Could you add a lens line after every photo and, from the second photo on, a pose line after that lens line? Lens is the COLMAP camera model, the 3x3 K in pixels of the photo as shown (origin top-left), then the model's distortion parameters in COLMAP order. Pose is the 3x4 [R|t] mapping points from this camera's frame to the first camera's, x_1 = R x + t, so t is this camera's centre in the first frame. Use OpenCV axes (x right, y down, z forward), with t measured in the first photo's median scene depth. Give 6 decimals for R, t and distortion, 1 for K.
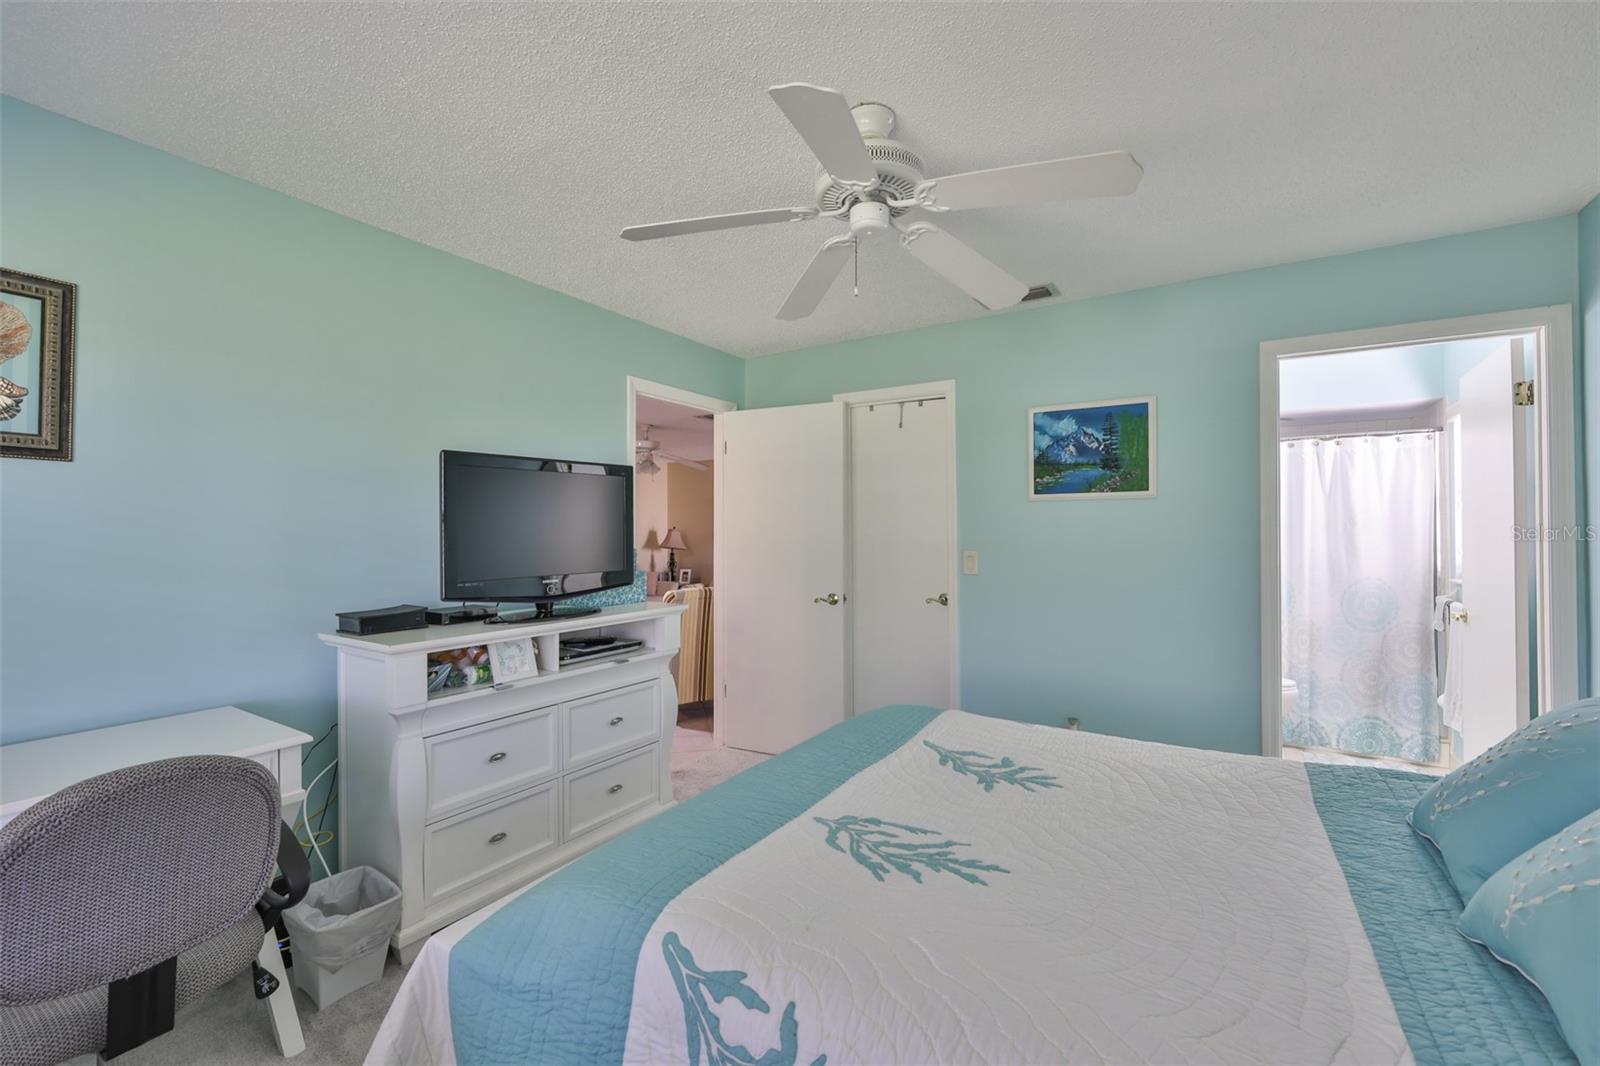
lens RADIAL K [[669.5, 0, 779.1], [0, 669.5, 531.3], [0, 0, 1]] dist [0.002047, 0.000540]
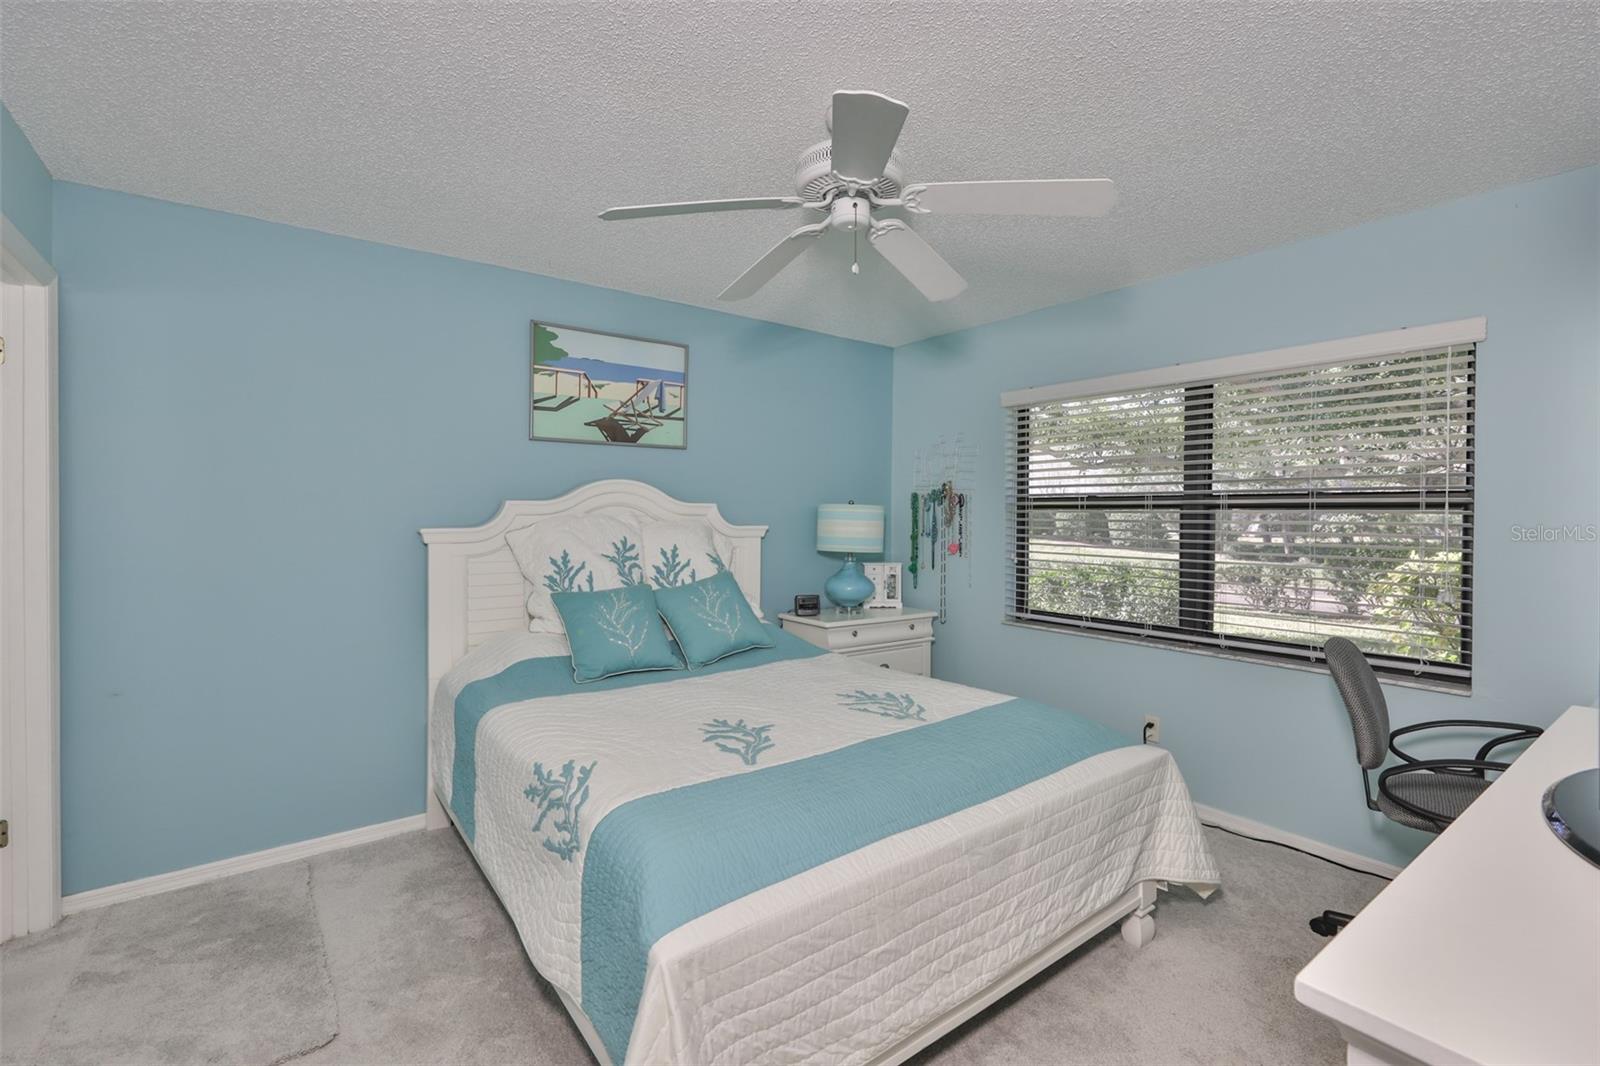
lens RADIAL K [[696.7, 0, 809.5], [0, 696.7, 525.1], [0, 0, 1]] dist [-0.002233, 0.000553]
pose [[-0.951074, -0.003547, 0.308943, -0.094113], [0.000062, 0.999932, 0.011671, 0.000827], [-0.308964, 0.011120, -0.951009, 1.376116]]
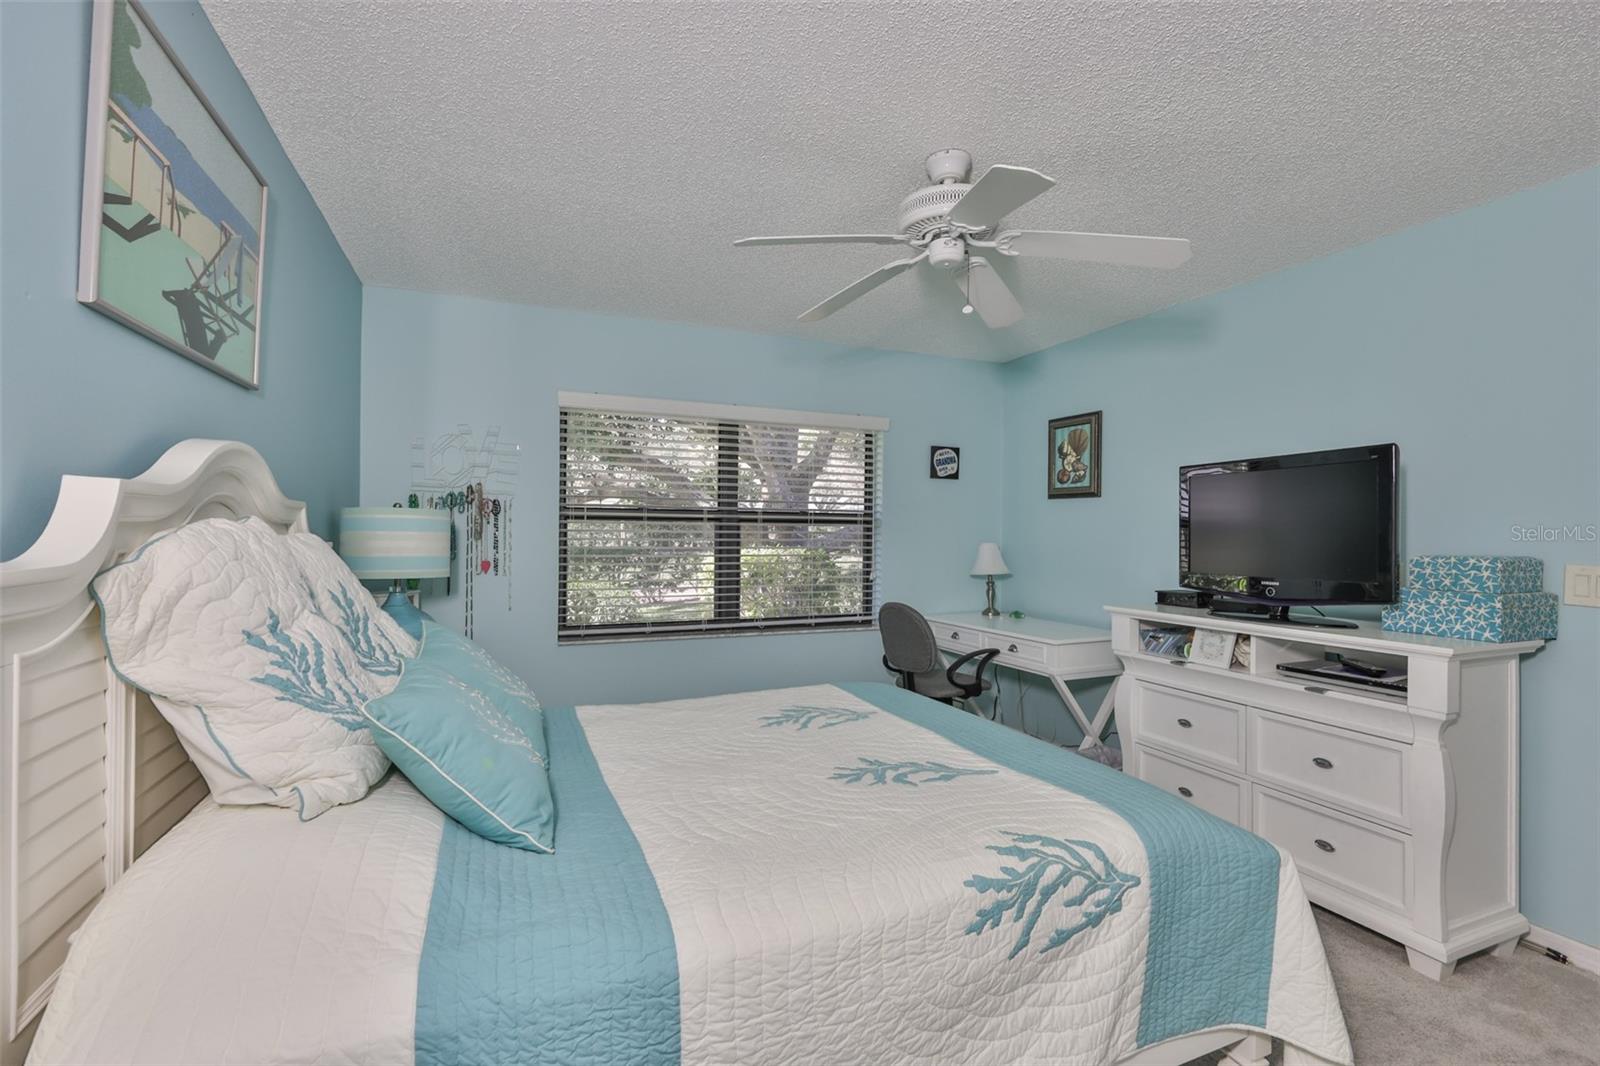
lens RADIAL K [[696.7, 0, 809.5], [0, 696.7, 525.1], [0, 0, 1]] dist [-0.002233, 0.000553]
pose [[-0.533267, -0.006098, -0.845925, 0.842744], [-0.003857, 0.999981, -0.004777, 0.000762], [0.845938, 0.000716, -0.533280, 0.970269]]
